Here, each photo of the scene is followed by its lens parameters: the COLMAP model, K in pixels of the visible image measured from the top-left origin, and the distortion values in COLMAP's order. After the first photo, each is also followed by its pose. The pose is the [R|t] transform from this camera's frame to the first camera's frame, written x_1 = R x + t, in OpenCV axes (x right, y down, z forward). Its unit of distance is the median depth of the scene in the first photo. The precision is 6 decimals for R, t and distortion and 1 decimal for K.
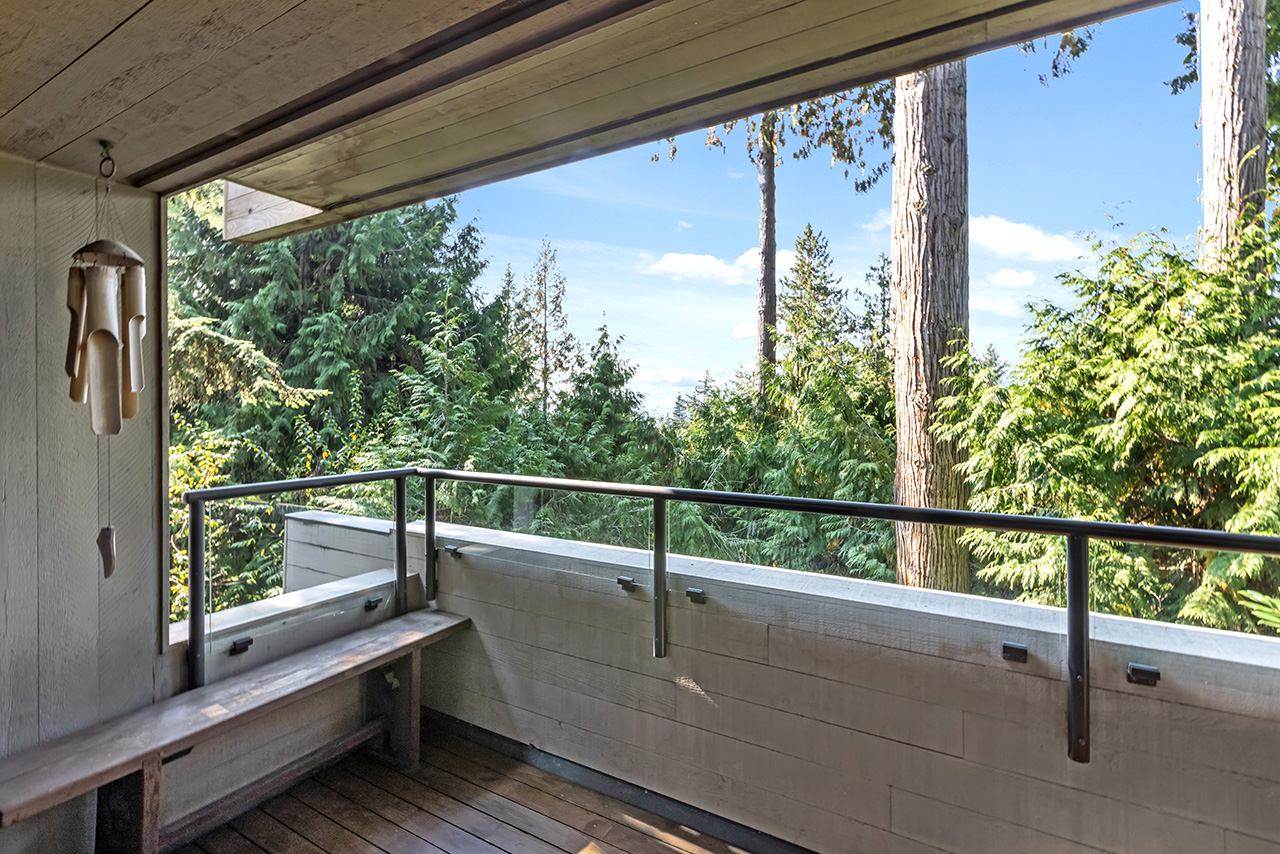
lens RADIAL K [[596.7, 0, 639.3], [0, 596.7, 402.2], [0, 0, 1]] dist [-0.000344, -0.000414]
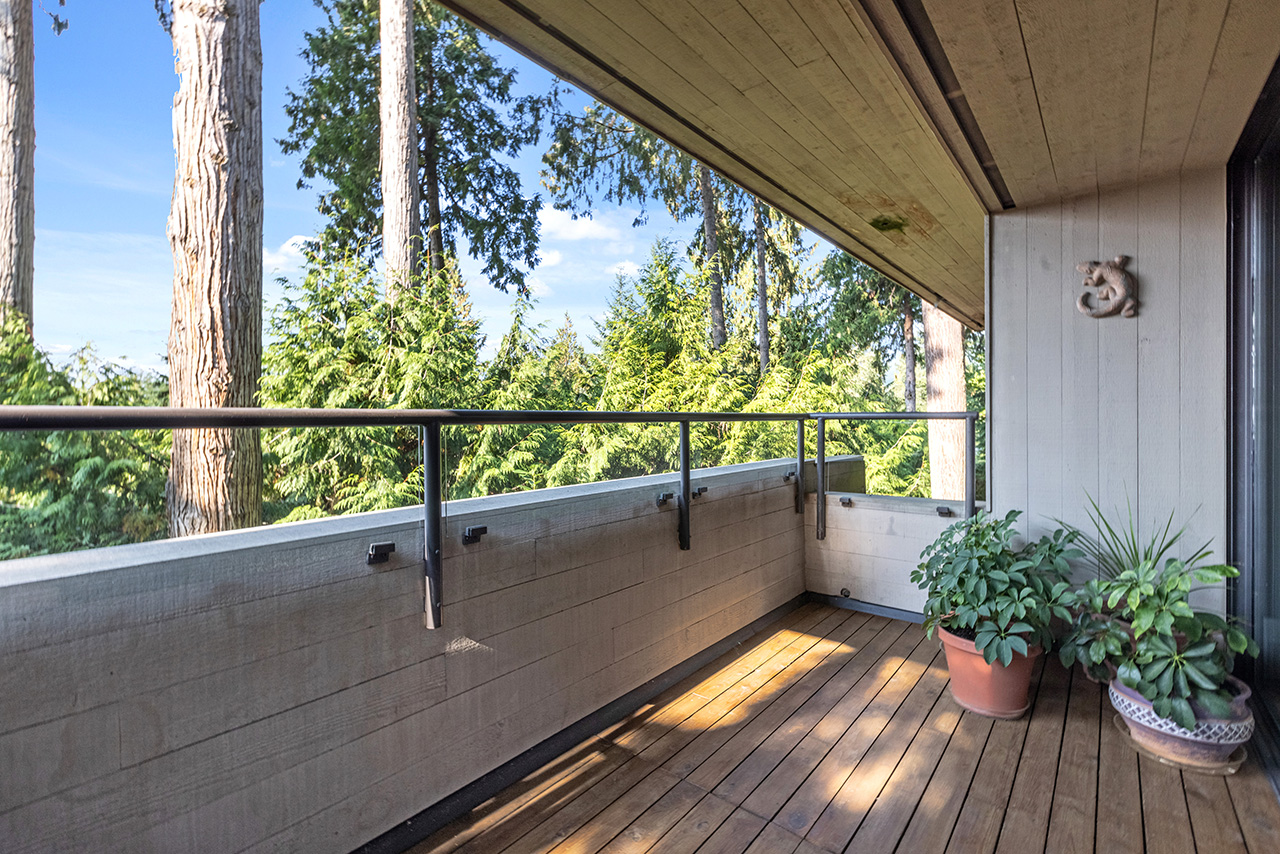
lens RADIAL K [[566.0, 0, 640.0], [0, 566.0, 427.0], [0, 0, 1]] dist [-0.001056, -0.000309]
pose [[0.157712, -0.010556, 0.987429, -0.267095], [0.007142, 0.999929, 0.009549, 0.065366], [-0.987459, 0.005546, 0.157776, 0.253444]]
